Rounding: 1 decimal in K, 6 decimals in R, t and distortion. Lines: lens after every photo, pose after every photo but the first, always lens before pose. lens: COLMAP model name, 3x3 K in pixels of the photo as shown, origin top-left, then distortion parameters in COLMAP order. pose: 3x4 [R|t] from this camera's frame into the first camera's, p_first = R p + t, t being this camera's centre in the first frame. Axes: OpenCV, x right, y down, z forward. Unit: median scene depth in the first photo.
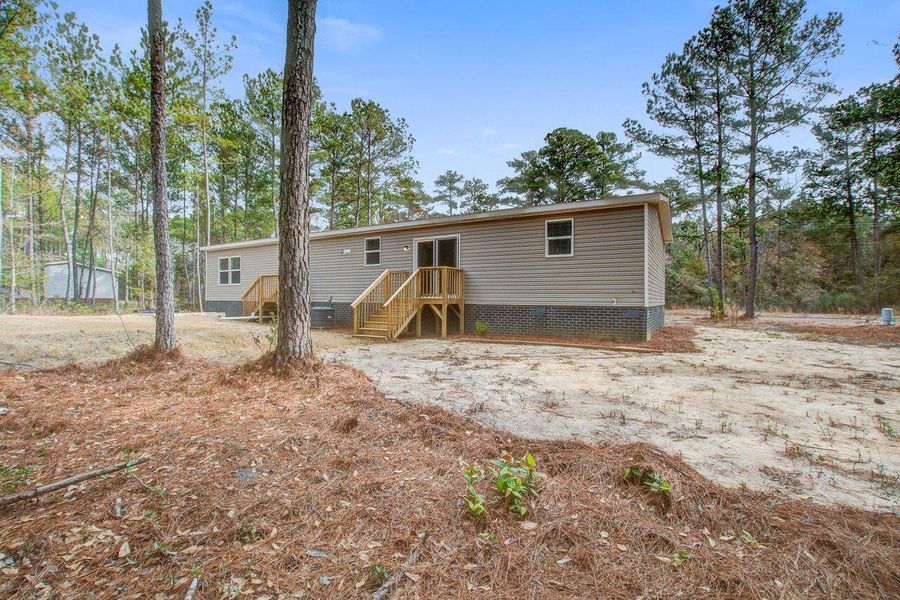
lens RADIAL K [[419.5, 0, 456.8], [0, 419.5, 299.9], [0, 0, 1]] dist [-0.024474, -0.000005]
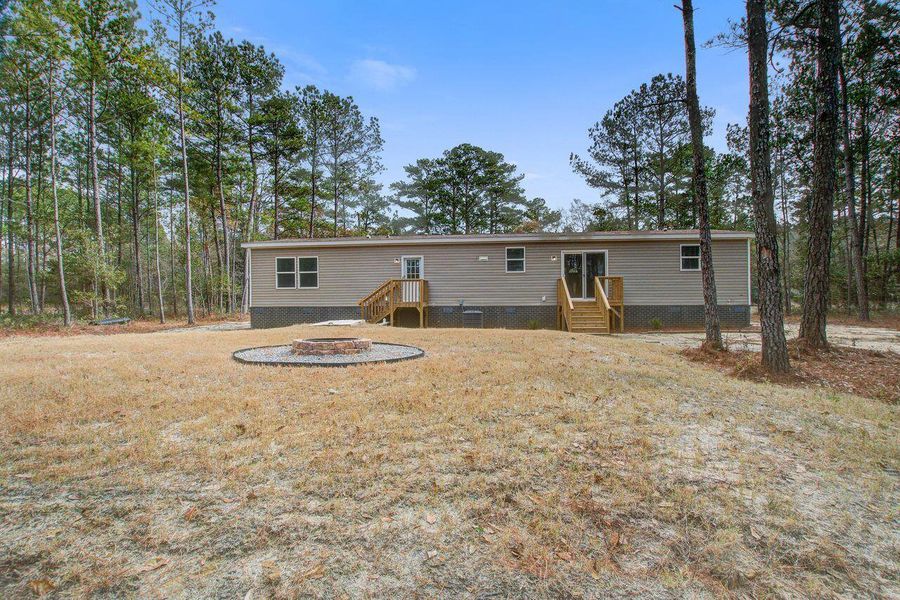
lens RADIAL K [[419.5, 0, 456.8], [0, 419.5, 299.9], [0, 0, 1]] dist [-0.024474, -0.000005]
pose [[0.898794, -0.012700, 0.438187, -0.639548], [0.012095, 0.999918, 0.004171, -0.011084], [-0.438204, 0.001552, 0.898874, 0.046592]]
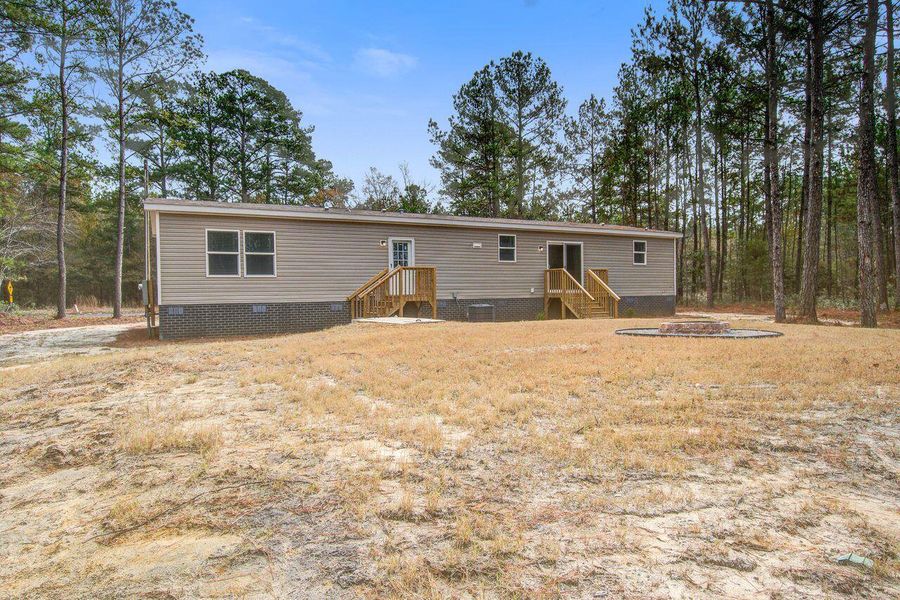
lens RADIAL K [[571.6, 0, 466.1], [0, 571.6, 297.0], [0, 0, 1]] dist [-0.001081, -0.000299]
pose [[0.486527, -0.020079, 0.873435, -1.130995], [0.015027, 0.999780, 0.014613, -0.013595], [-0.873536, 0.006016, 0.486722, 0.312668]]
